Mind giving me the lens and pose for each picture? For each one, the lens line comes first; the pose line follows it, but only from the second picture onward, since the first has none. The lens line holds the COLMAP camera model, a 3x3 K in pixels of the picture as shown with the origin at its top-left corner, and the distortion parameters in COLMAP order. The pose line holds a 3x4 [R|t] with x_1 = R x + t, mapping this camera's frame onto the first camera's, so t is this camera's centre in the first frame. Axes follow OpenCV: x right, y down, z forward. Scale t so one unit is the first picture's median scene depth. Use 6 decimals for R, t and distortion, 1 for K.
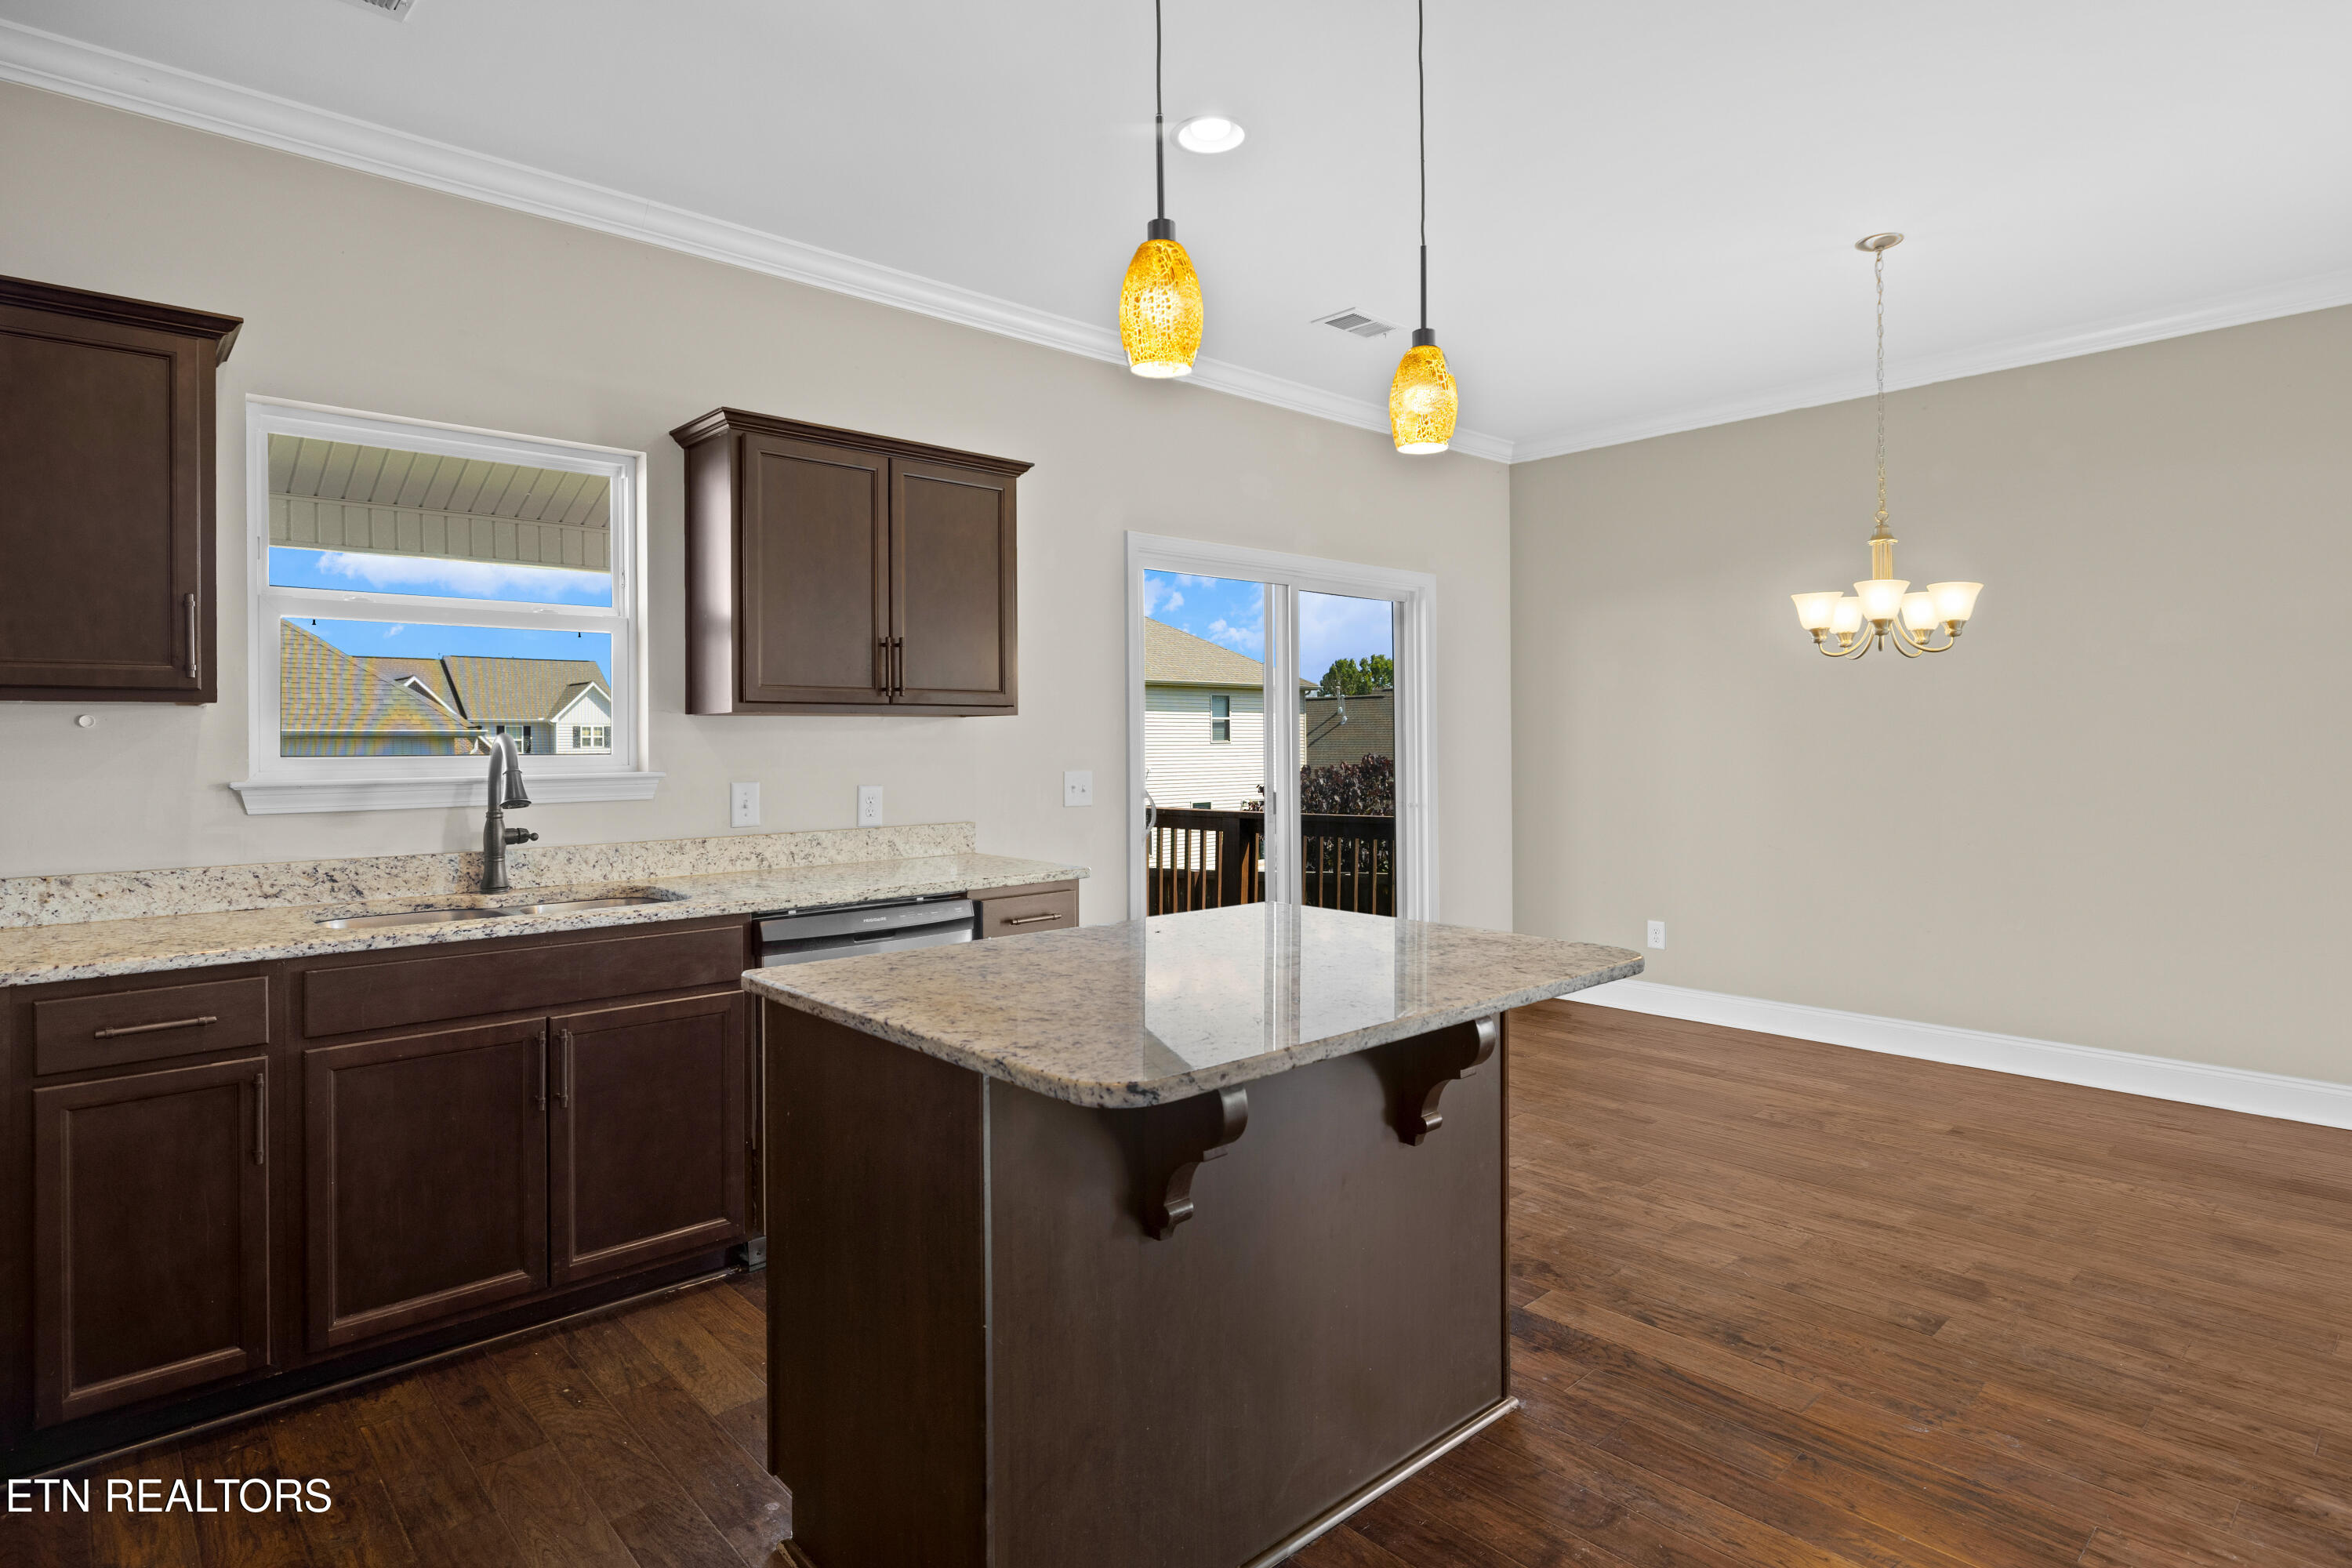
lens RADIAL K [[1239.8, 0, 1178.5], [0, 1239.8, 738.3], [0, 0, 1]] dist [-0.005032, 0.000343]
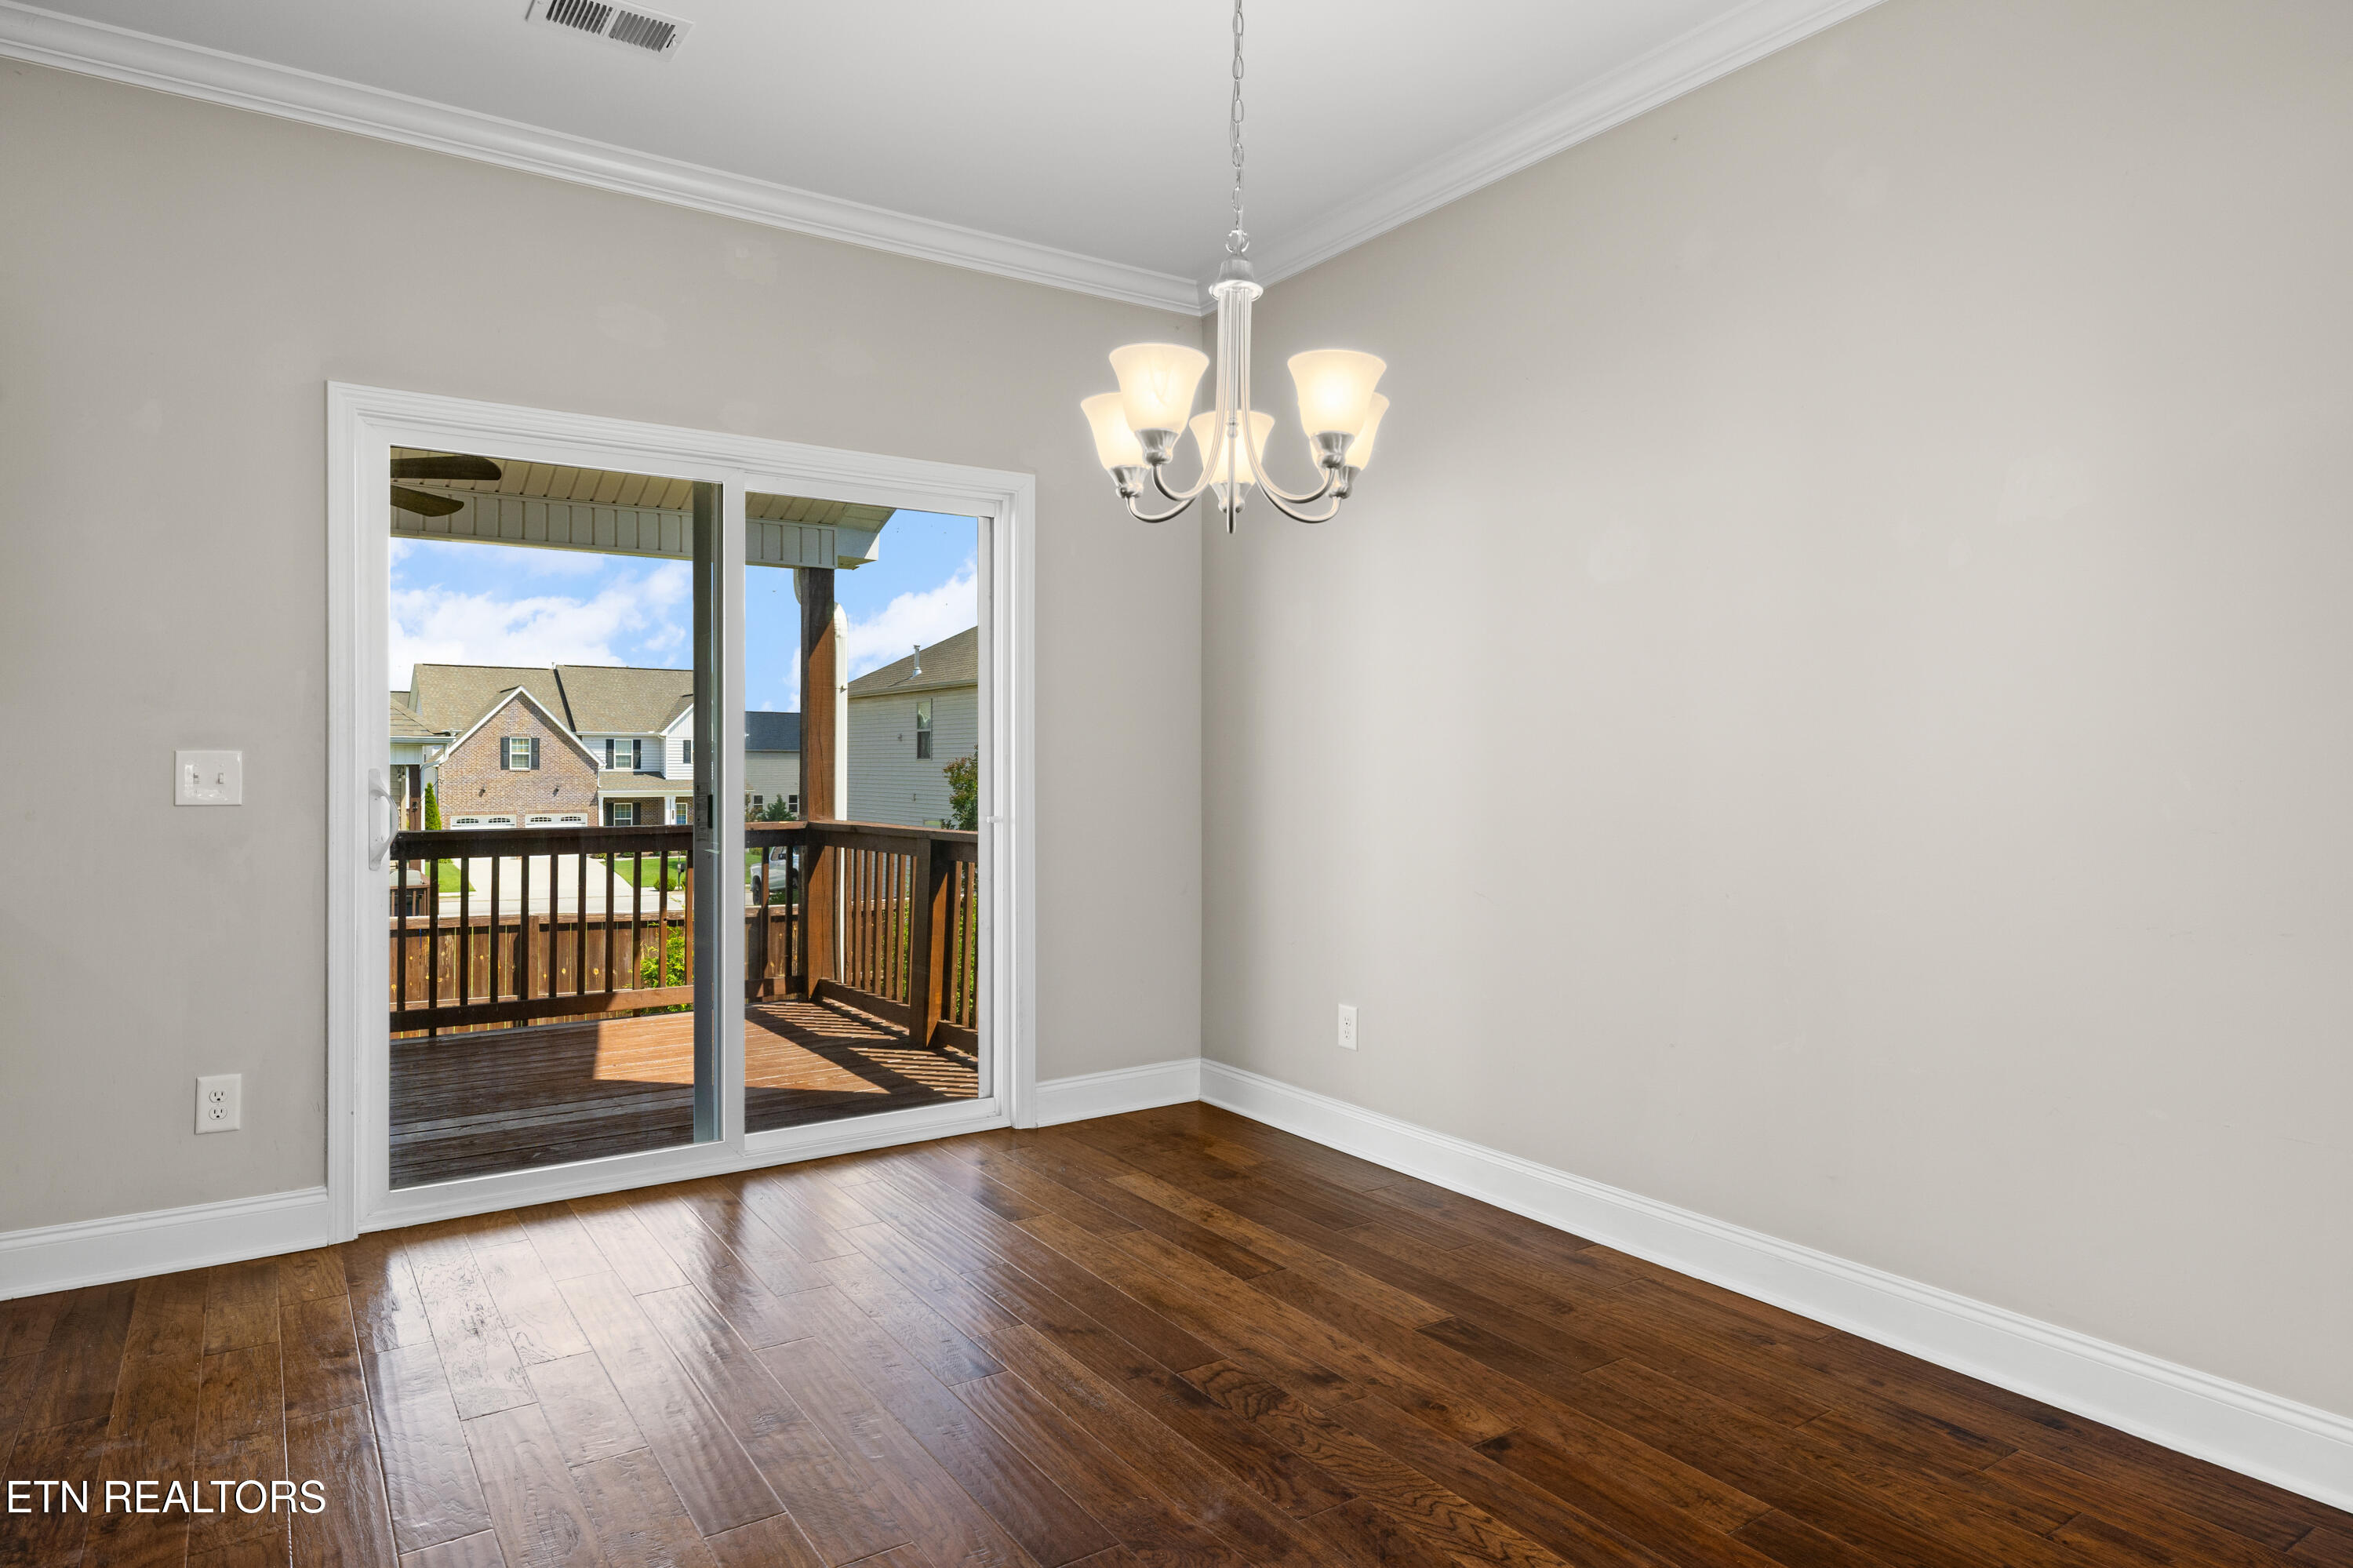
lens RADIAL K [[1369.1, 0, 1177.4], [0, 1369.1, 762.0], [0, 0, 1]] dist [-0.000439, 0.000194]
pose [[0.988434, 0.008290, -0.151428, 0.752934], [-0.008147, 0.999966, 0.001565, 0.039180], [0.151435, -0.000313, 0.988467, 0.532931]]
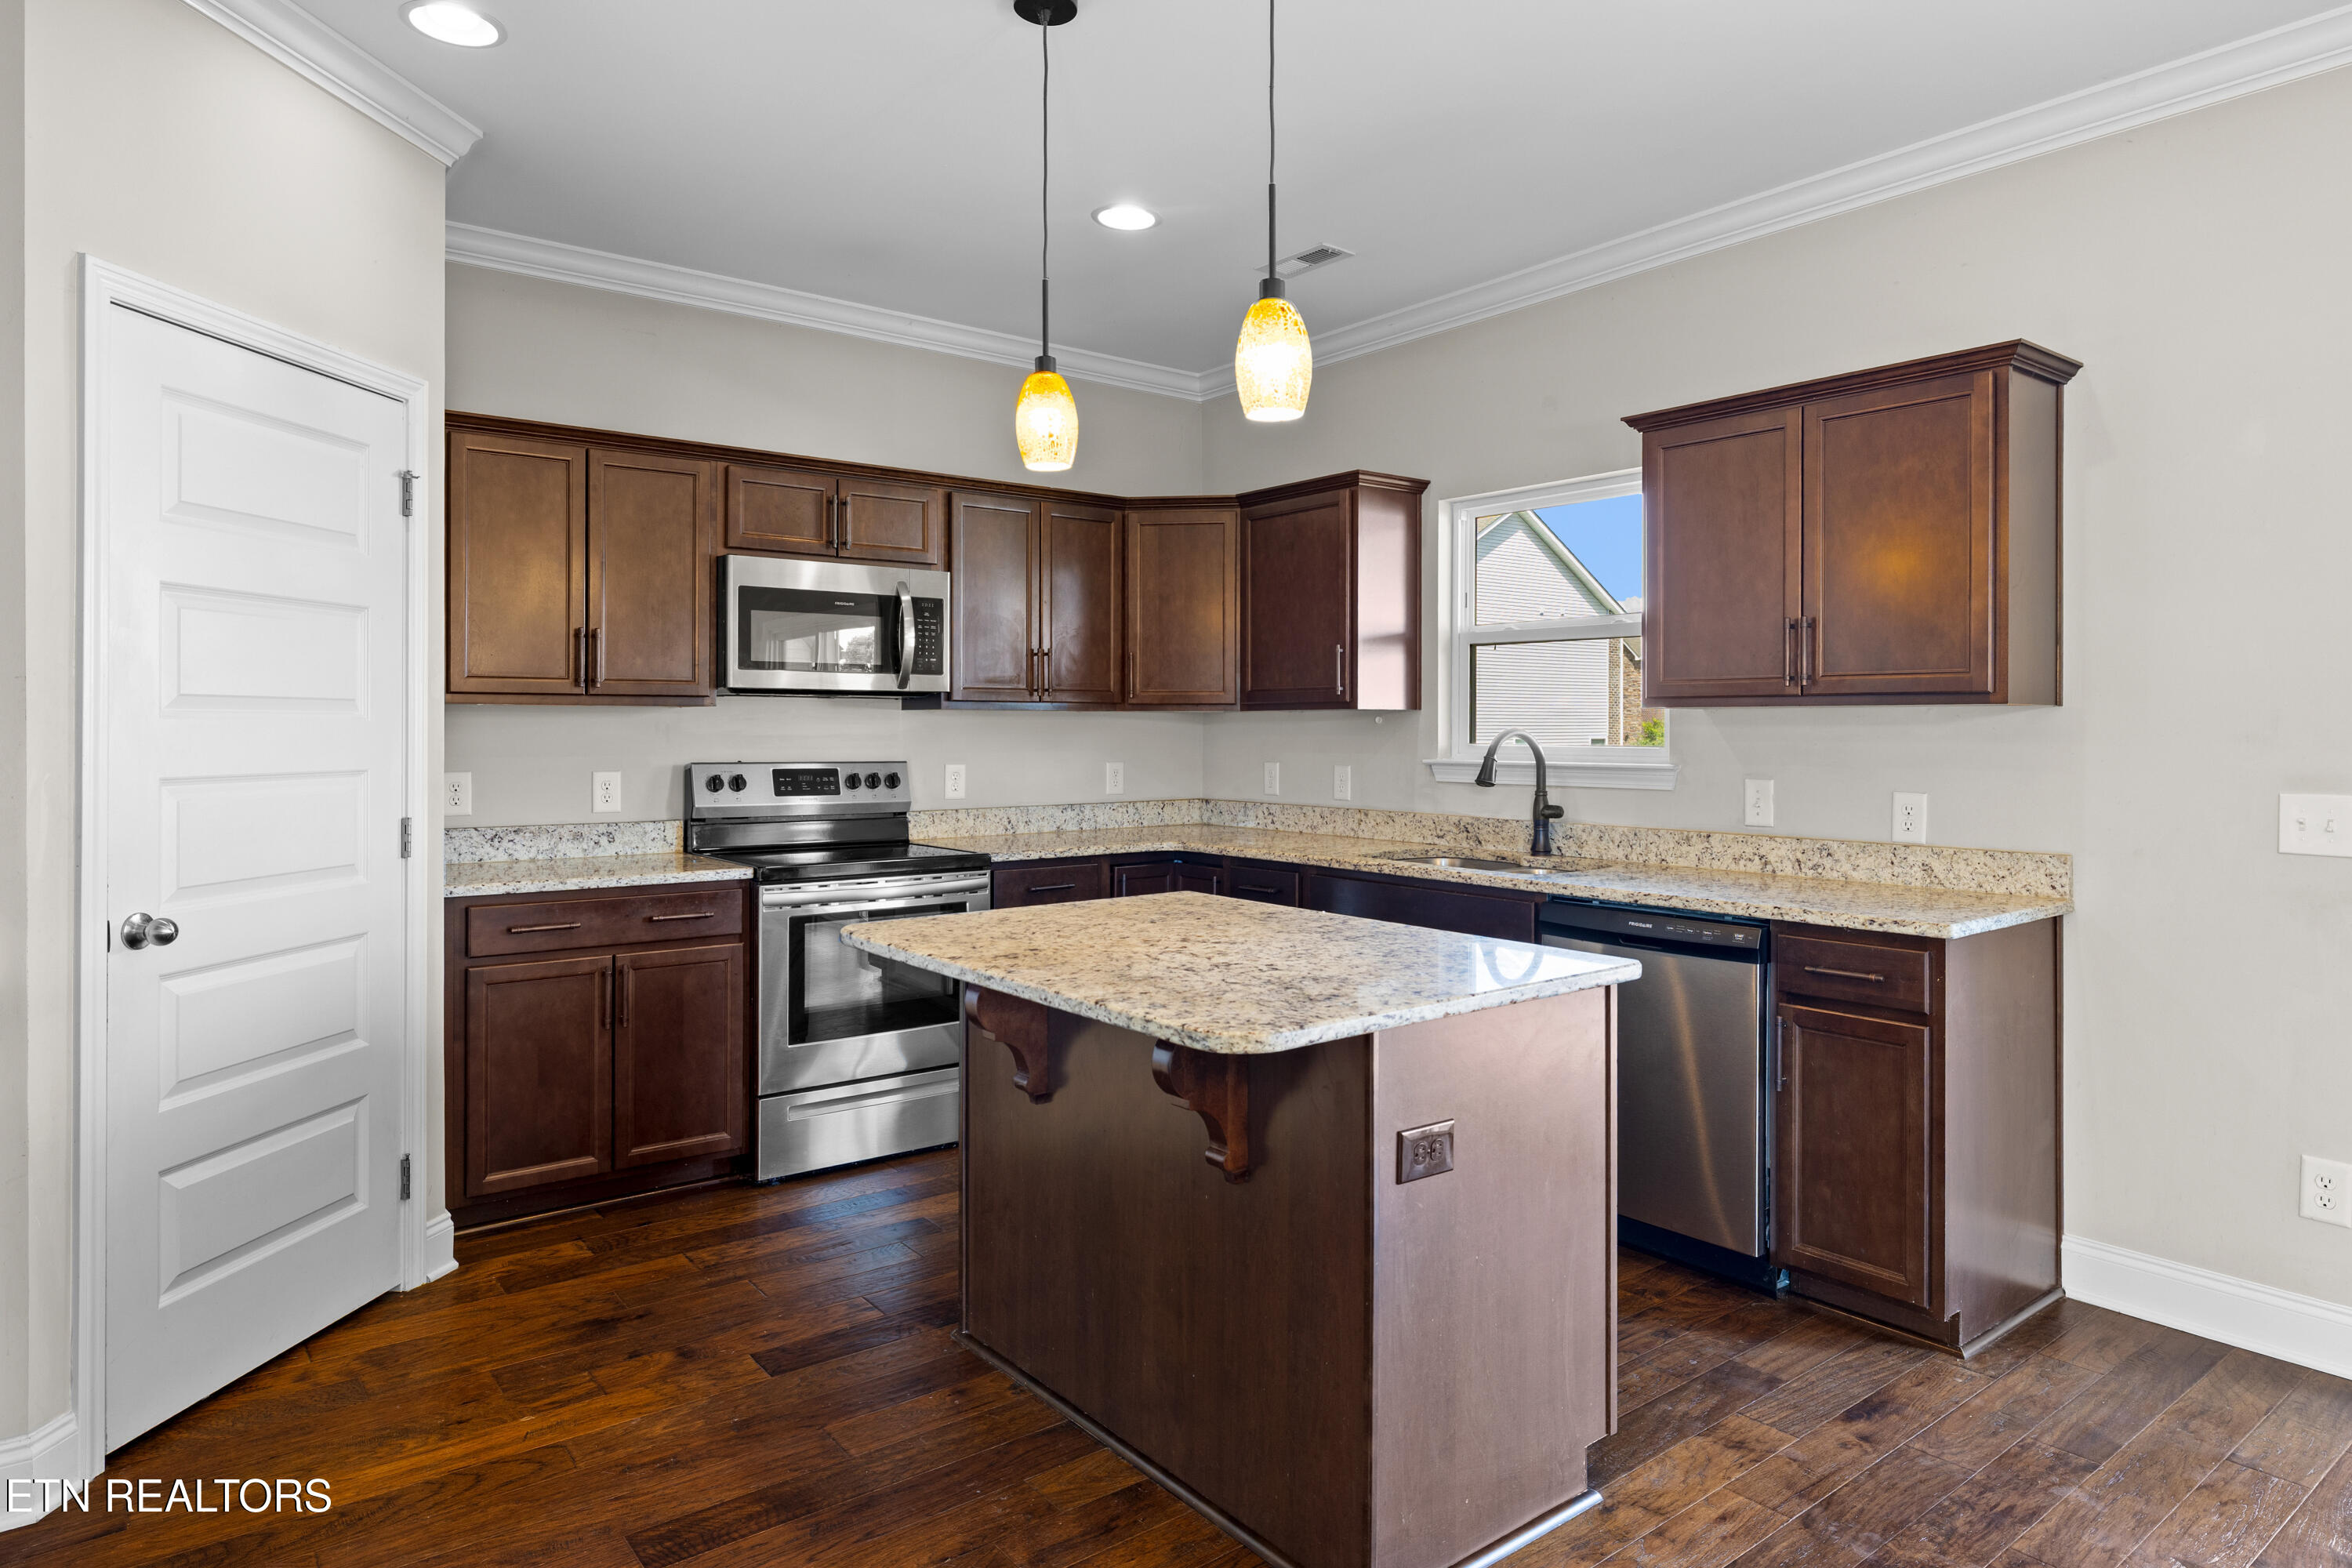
lens RADIAL K [[1377.5, 0, 1164.6], [0, 1377.5, 727.3], [0, 0, 1]] dist [-0.002631, -0.000713]
pose [[-0.094076, 0.005038, -0.995552, 0.874909], [0.000840, 0.999987, 0.004981, -0.012514], [0.995565, -0.000368, -0.094079, 0.751920]]
